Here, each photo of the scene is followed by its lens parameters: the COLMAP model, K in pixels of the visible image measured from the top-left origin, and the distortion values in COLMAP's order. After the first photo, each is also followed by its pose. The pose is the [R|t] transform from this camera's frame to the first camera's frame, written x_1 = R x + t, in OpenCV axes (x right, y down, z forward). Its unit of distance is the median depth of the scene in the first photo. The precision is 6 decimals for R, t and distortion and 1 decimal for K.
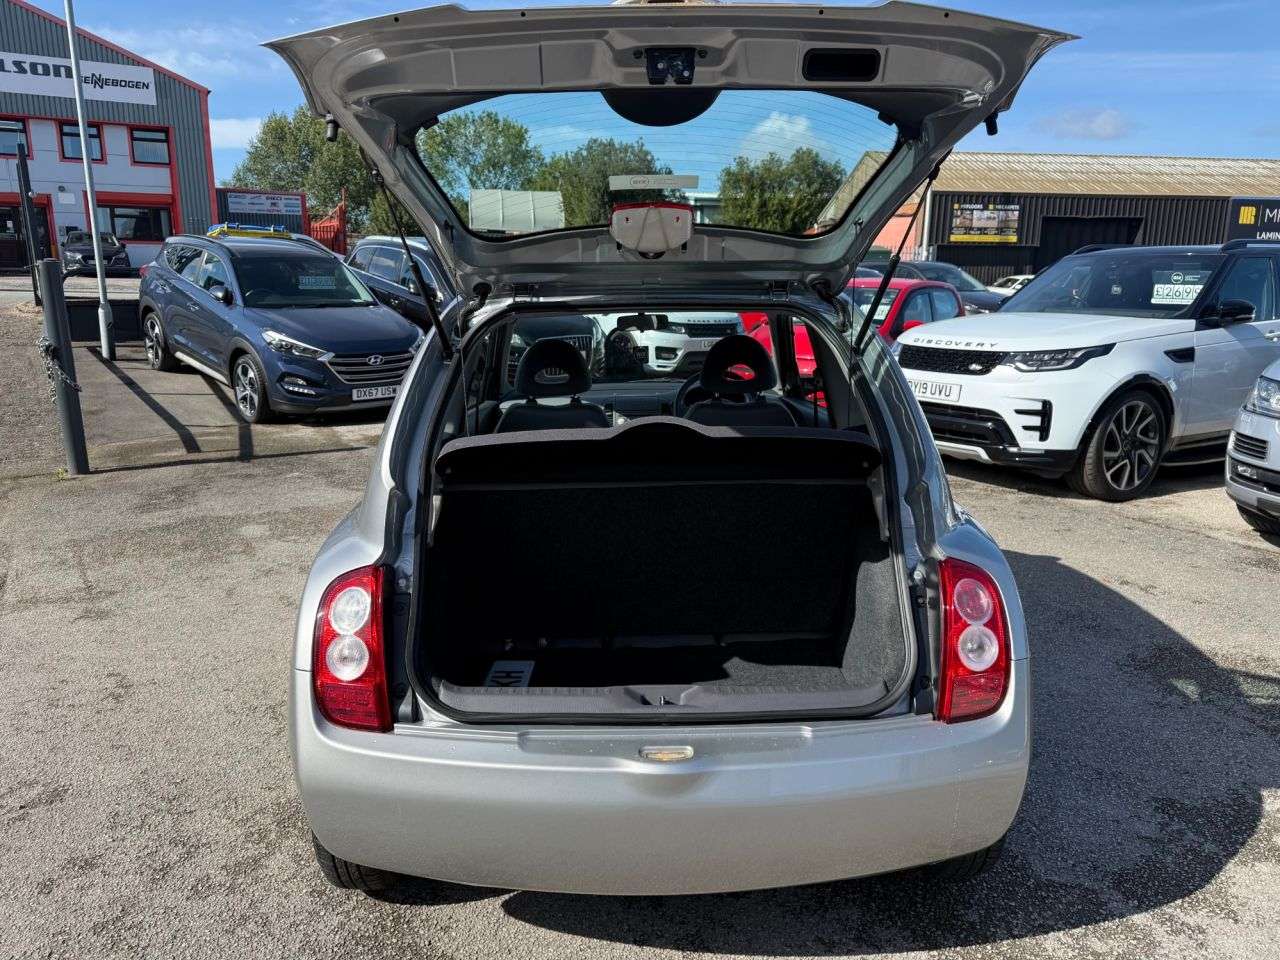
lens RADIAL K [[906.0, 0, 639.2], [0, 906.0, 481.0], [0, 0, 1]] dist [0.022757, -0.029269]
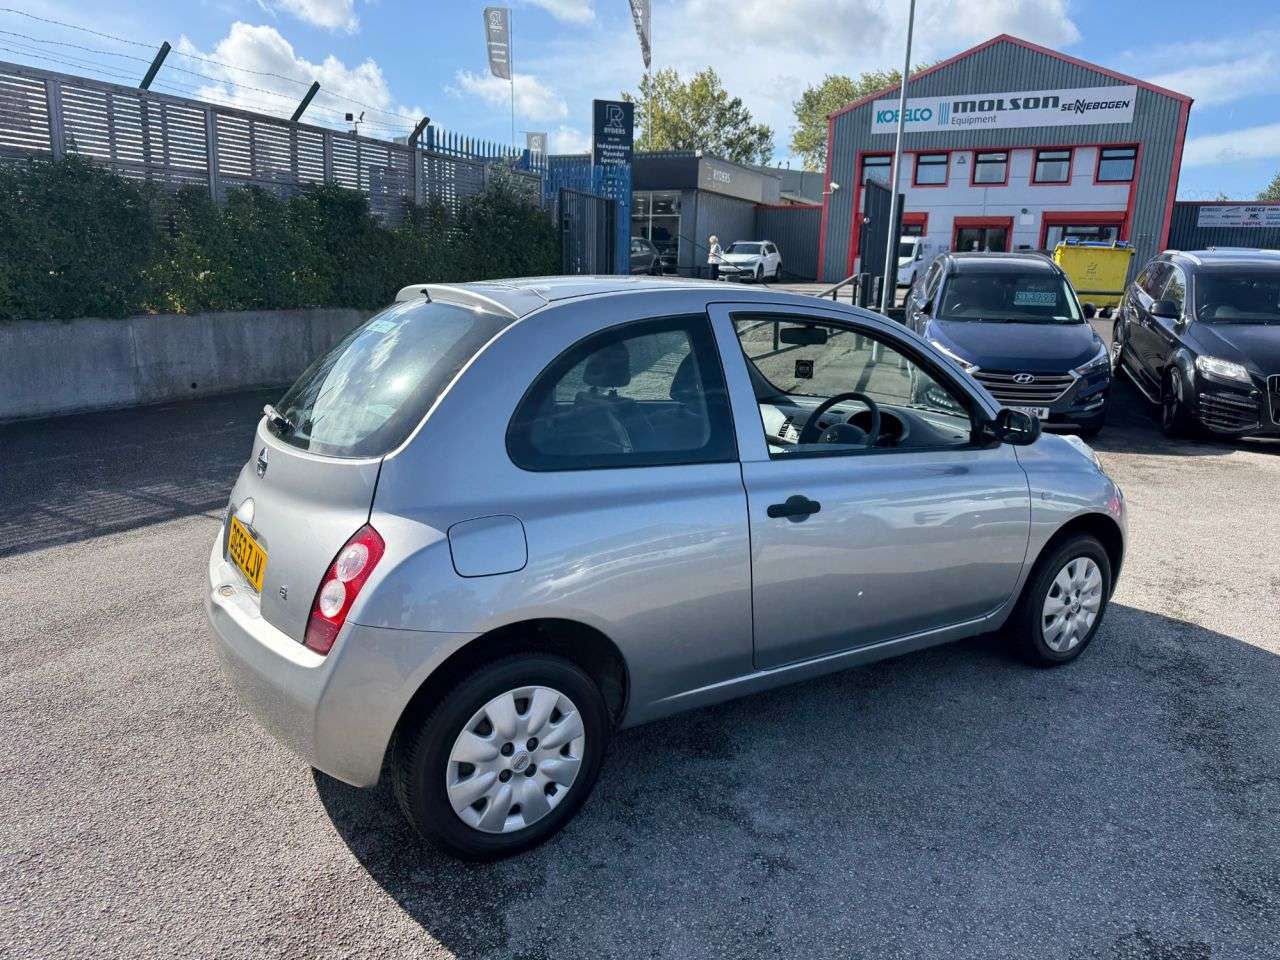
lens RADIAL K [[906.0, 0, 635.1], [0, 906.0, 489.8], [0, 0, 1]] dist [0.022757, -0.029269]
pose [[0.542161, 0.200950, -0.815892, 0.296736], [-0.207987, 0.972861, 0.101403, -0.030220], [0.814127, 0.114718, 0.569243, 0.125094]]
